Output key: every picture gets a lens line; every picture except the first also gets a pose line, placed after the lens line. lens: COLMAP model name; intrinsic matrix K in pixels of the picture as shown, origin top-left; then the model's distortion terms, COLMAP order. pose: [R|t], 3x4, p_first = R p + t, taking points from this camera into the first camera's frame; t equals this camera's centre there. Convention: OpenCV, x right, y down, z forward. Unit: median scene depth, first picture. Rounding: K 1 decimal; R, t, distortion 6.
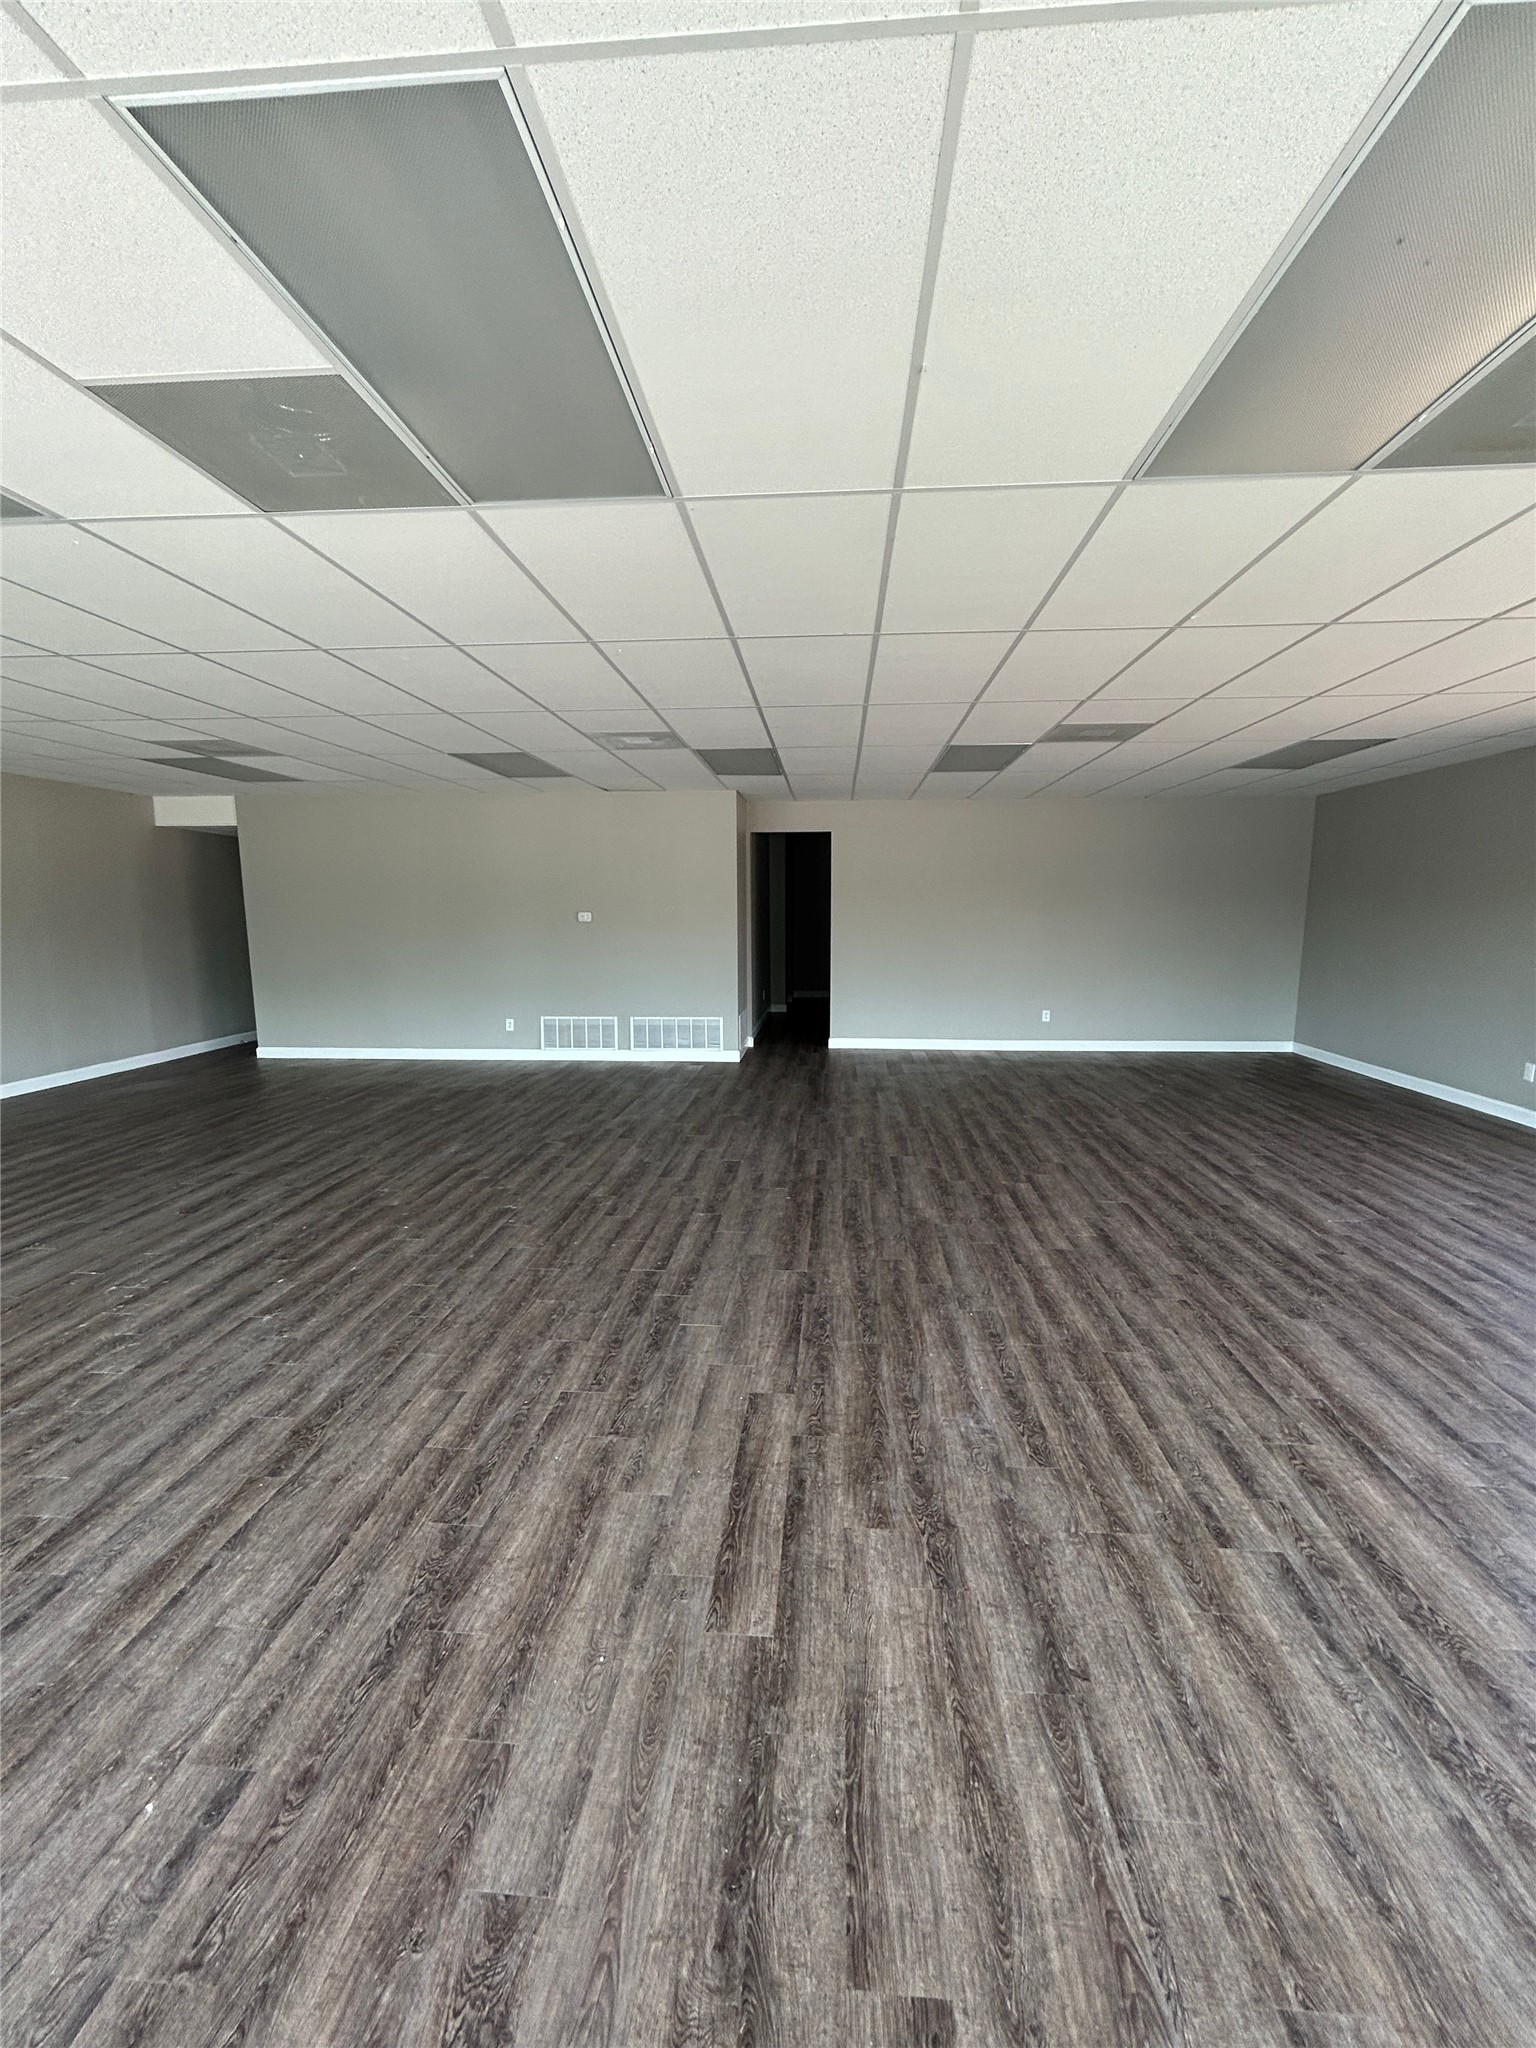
lens RADIAL K [[829.3, 0, 775.8], [0, 829.3, 1022.1], [0, 0, 1]] dist [0.000793, 0.000564]
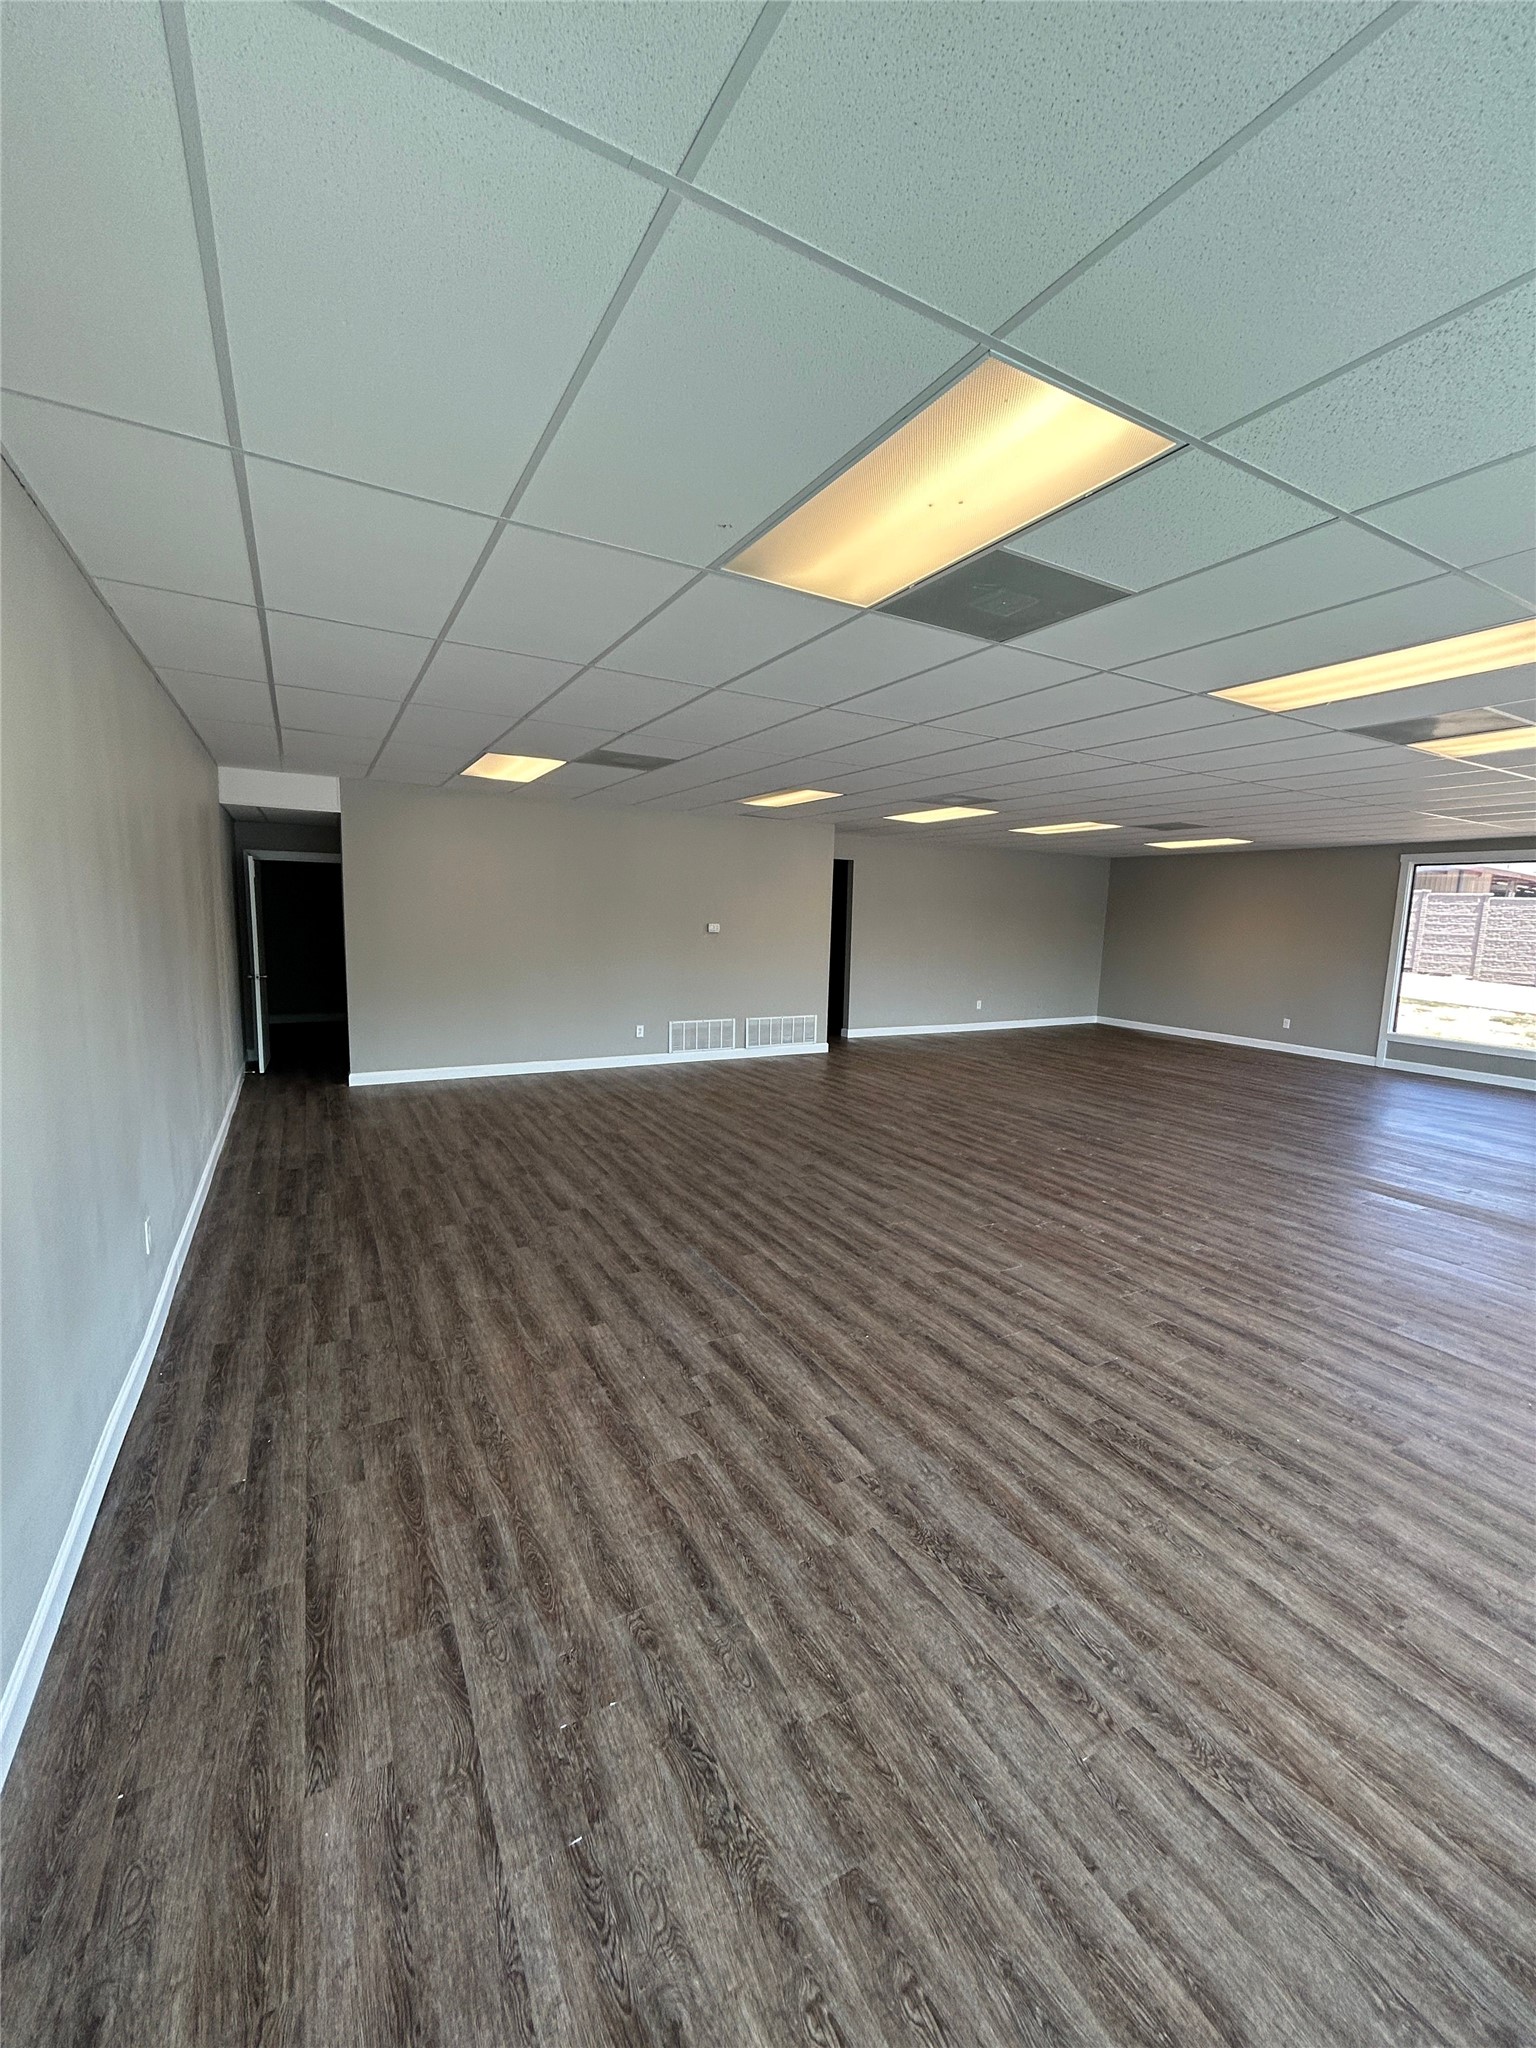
lens RADIAL K [[825.1, 0, 773.1], [0, 825.1, 1029.4], [0, 0, 1]] dist [0.001239, 0.000632]
pose [[0.831691, -0.052429, 0.552758, -1.753690], [0.046113, 0.998615, 0.025337, -0.041551], [-0.553320, 0.004417, 0.832957, 0.131836]]
